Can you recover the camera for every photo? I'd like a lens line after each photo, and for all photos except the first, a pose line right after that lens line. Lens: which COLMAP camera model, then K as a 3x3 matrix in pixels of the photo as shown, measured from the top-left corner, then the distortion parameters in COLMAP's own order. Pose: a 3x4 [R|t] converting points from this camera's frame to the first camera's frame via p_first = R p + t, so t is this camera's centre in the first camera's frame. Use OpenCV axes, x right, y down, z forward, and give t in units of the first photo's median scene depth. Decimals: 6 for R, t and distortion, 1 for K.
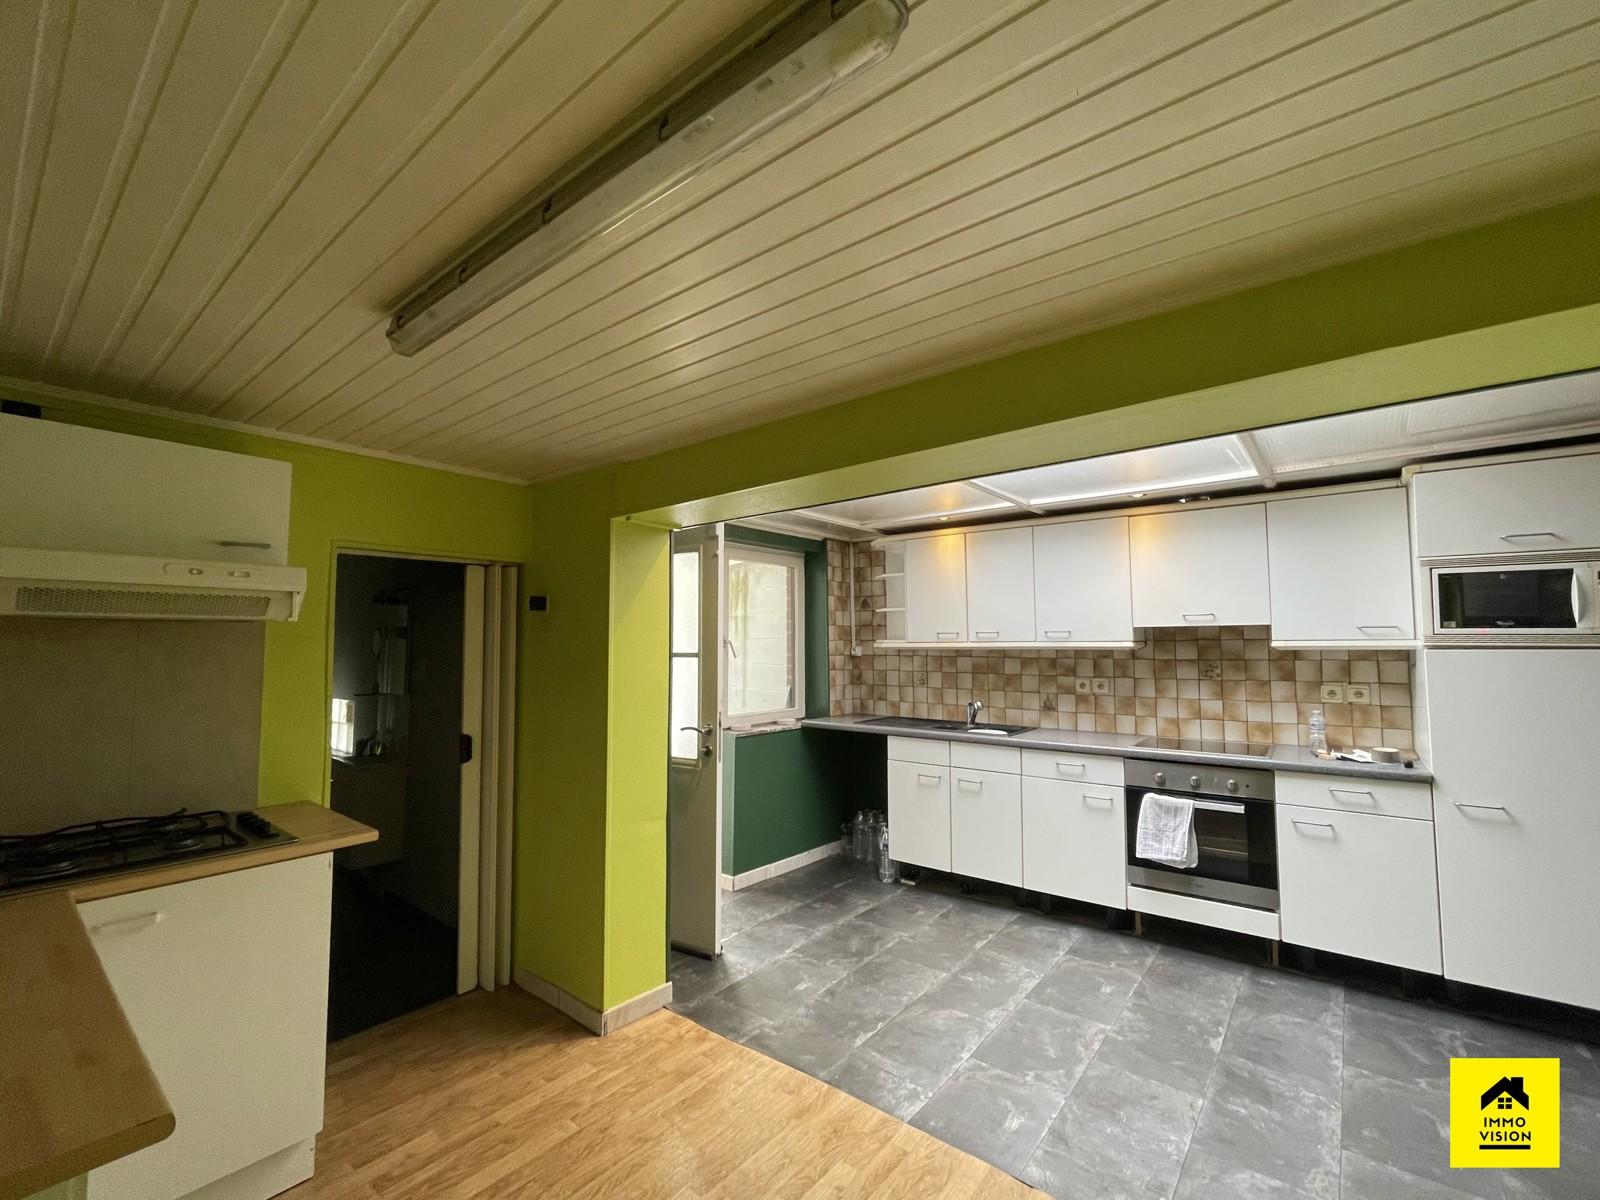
lens RADIAL K [[701.1, 0, 800.3], [0, 701.1, 606.0], [0, 0, 1]] dist [-0.000111, -0.000475]
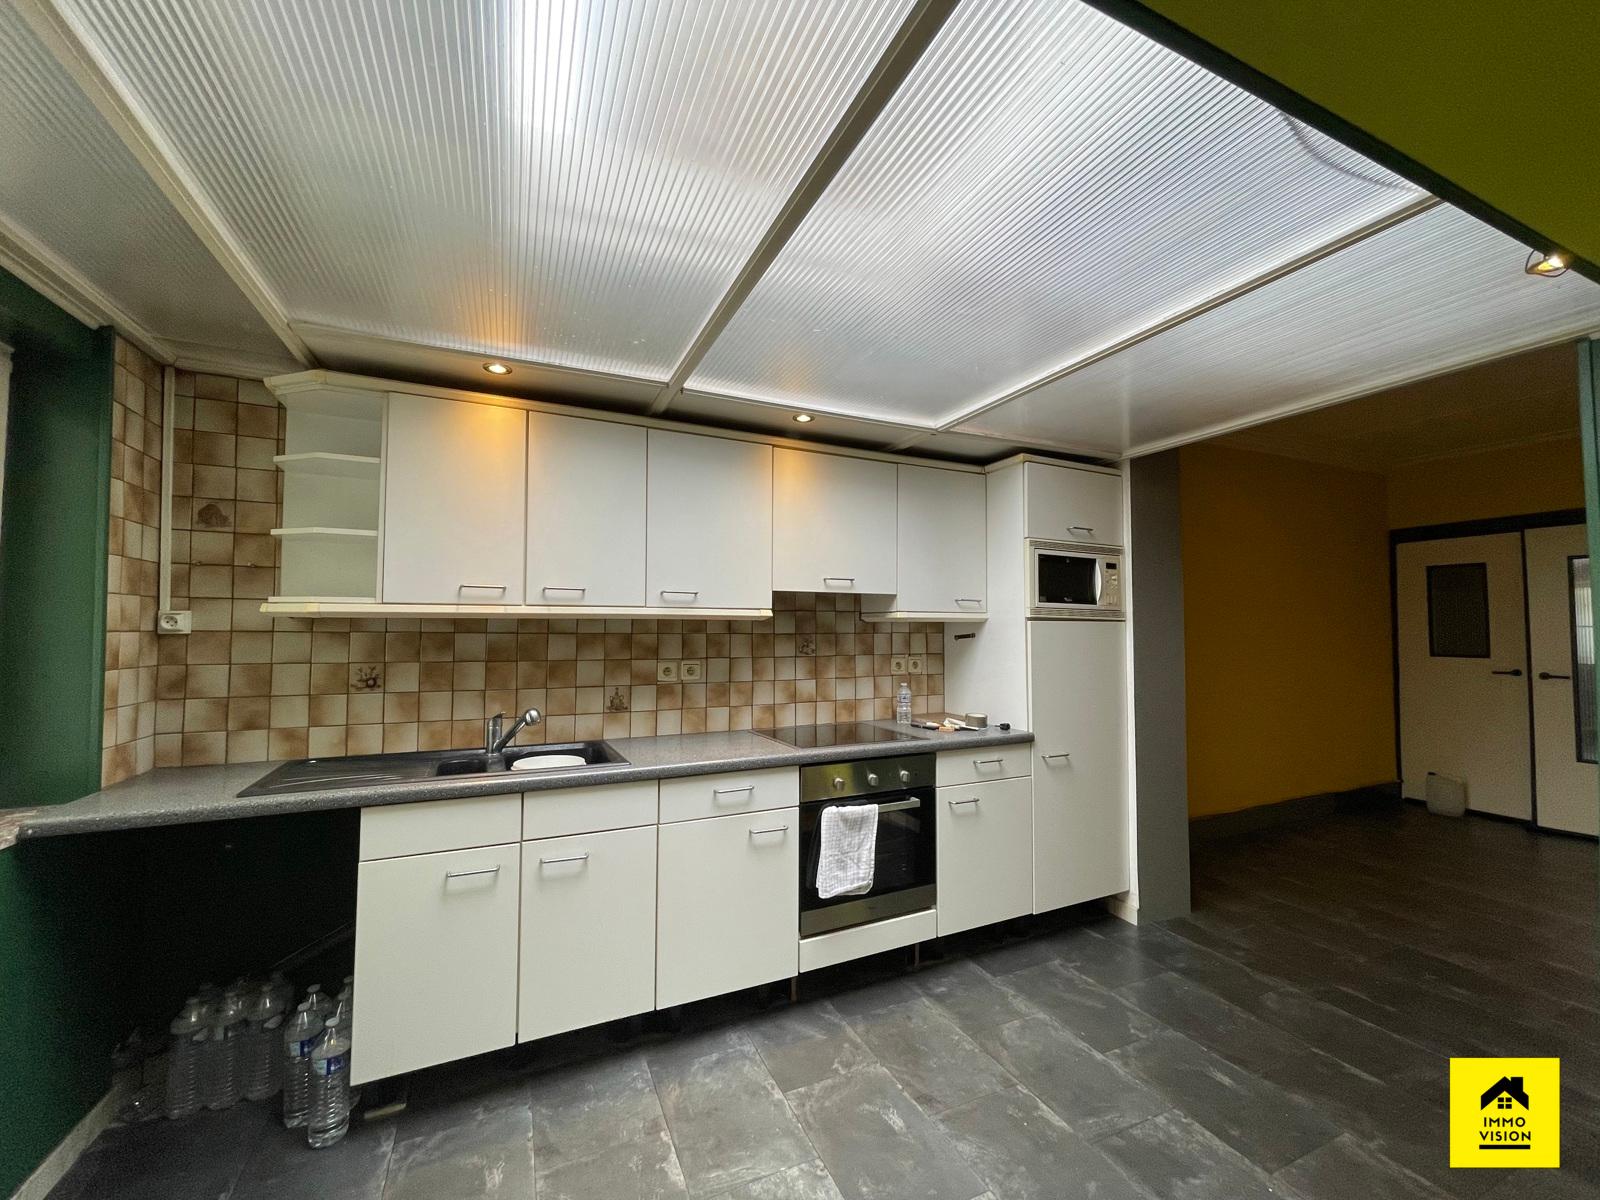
lens RADIAL K [[649.6, 0, 803.2], [0, 649.6, 604.2], [0, 0, 1]] dist [-0.000202, -0.000624]
pose [[0.449008, 0.035719, 0.892814, -0.131341], [-0.054207, 0.998449, -0.012683, 0.048358], [-0.891882, -0.042702, 0.450248, 0.612180]]
